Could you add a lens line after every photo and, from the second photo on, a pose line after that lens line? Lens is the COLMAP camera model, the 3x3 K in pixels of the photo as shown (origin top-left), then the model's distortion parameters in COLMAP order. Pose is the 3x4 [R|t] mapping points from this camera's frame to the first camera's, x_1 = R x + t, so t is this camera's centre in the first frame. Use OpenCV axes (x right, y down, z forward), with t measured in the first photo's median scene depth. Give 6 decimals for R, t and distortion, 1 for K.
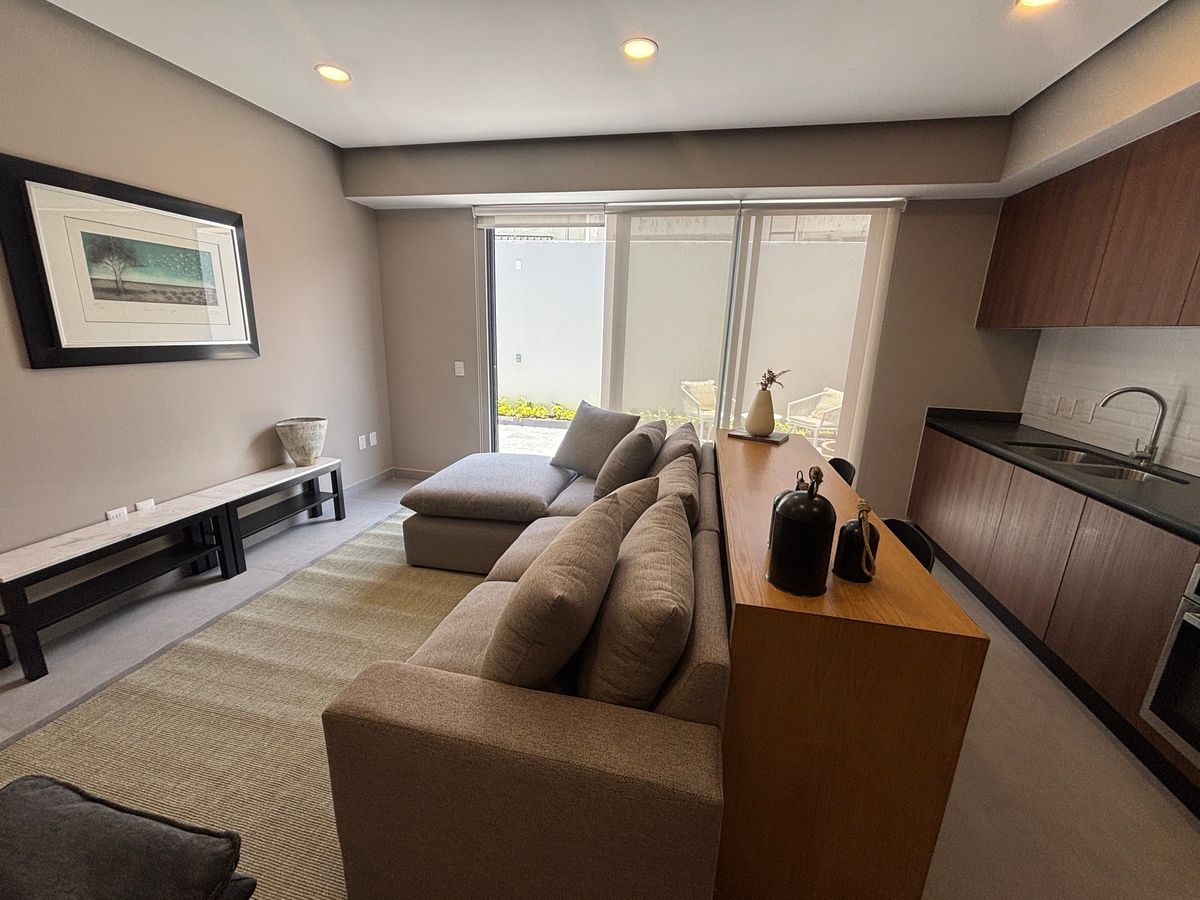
lens RADIAL K [[482.2, 0, 595.4], [0, 482.2, 446.0], [0, 0, 1]] dist [-0.004542, 0.001693]
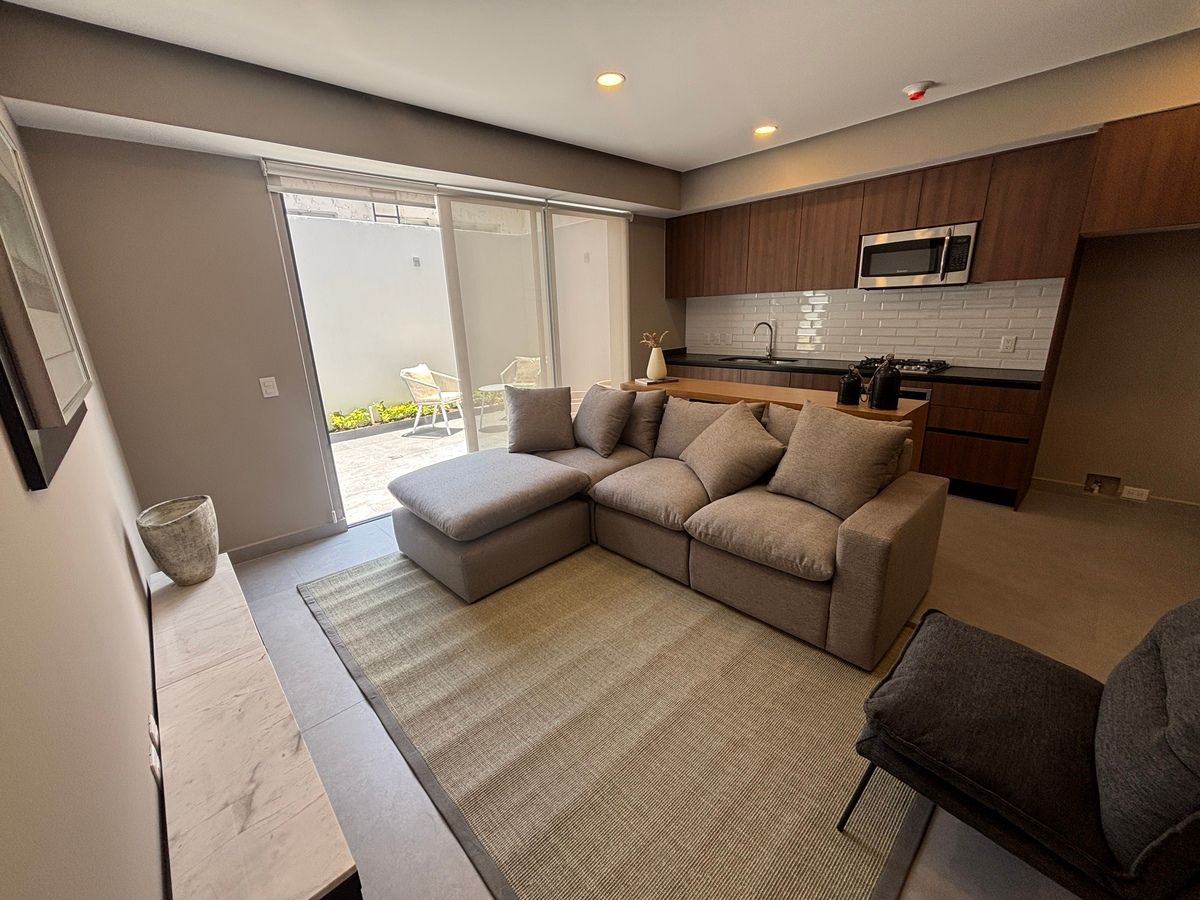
lens RADIAL K [[482.2, 0, 596.8], [0, 482.2, 447.4], [0, 0, 1]] dist [-0.004542, 0.001693]
pose [[0.564759, -0.281555, 0.775741, -0.923301], [0.253657, 0.953720, 0.161483, -0.107787], [-0.785306, 0.105573, 0.610040, 0.302974]]
